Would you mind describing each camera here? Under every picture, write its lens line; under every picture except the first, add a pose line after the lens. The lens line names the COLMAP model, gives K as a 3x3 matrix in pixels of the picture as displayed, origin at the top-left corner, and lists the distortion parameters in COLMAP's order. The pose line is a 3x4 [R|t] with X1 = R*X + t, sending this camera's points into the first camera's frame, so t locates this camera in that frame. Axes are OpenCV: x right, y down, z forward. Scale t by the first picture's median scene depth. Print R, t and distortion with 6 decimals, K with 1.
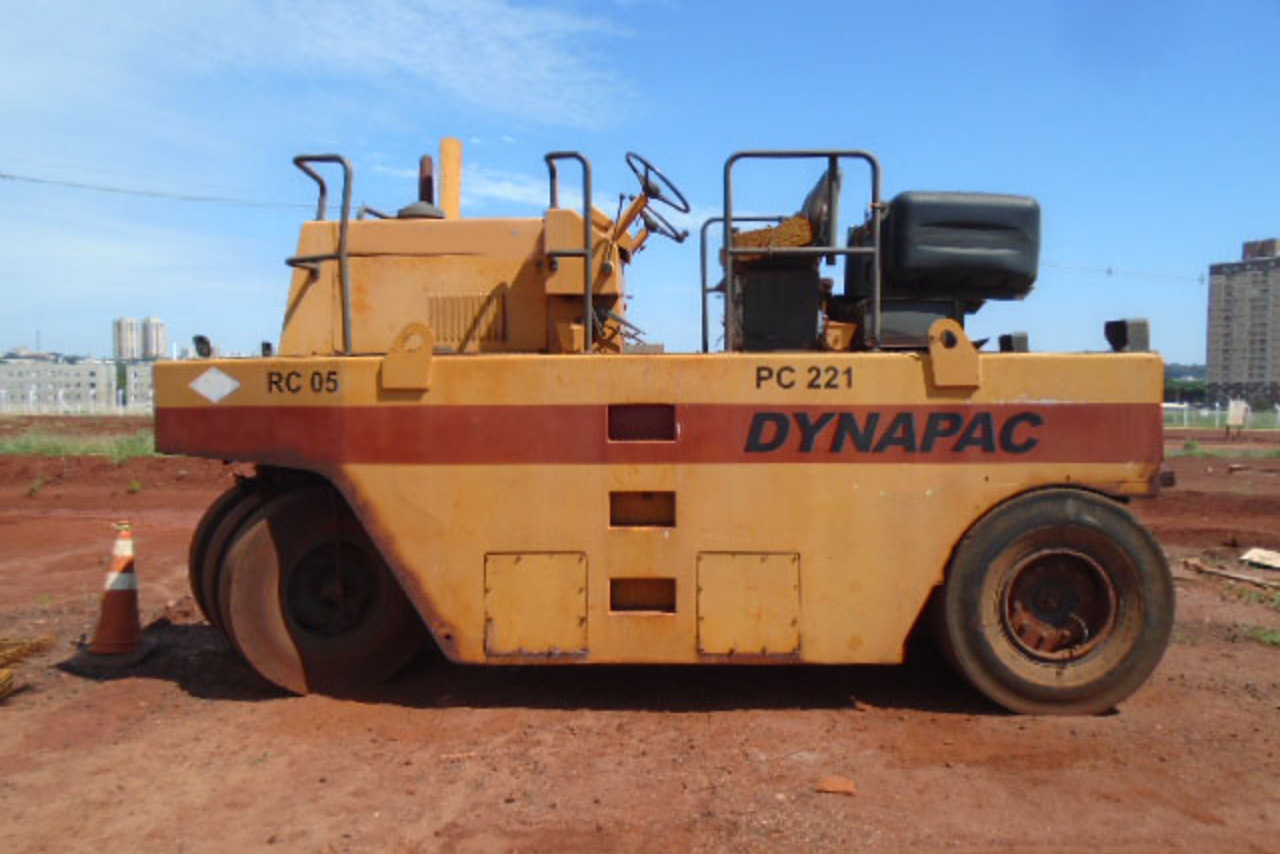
lens RADIAL K [[961.1, 0, 645.5], [0, 961.1, 434.7], [0, 0, 1]] dist [-0.014568, 0.000714]
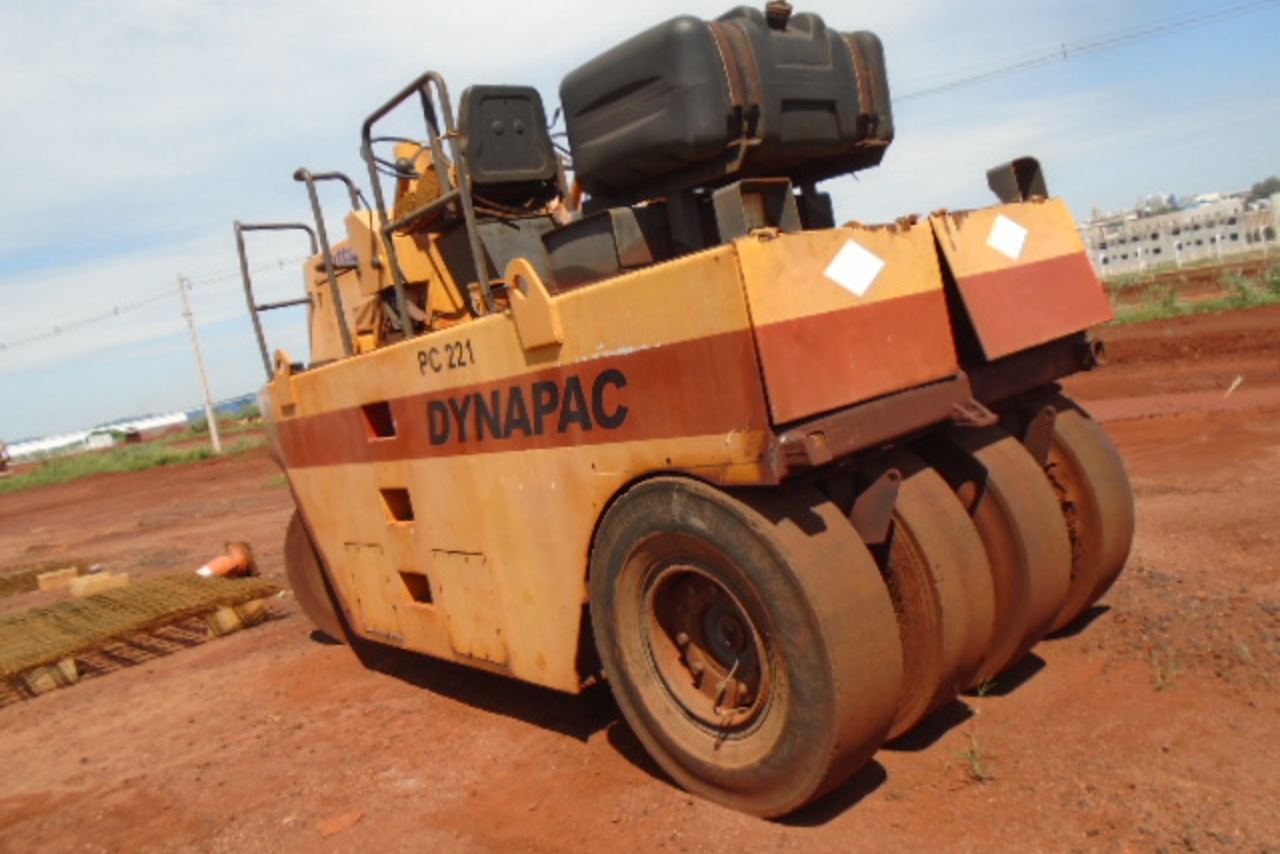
lens RADIAL K [[956.8, 0, 640.0], [0, 956.8, 427.0], [0, 0, 1]] dist [-0.016152, 0.000304]
pose [[0.637784, -0.061003, -0.767795, 0.931441], [0.157247, 0.986175, 0.052266, -0.015040], [0.753992, -0.154068, 0.638560, 0.569239]]
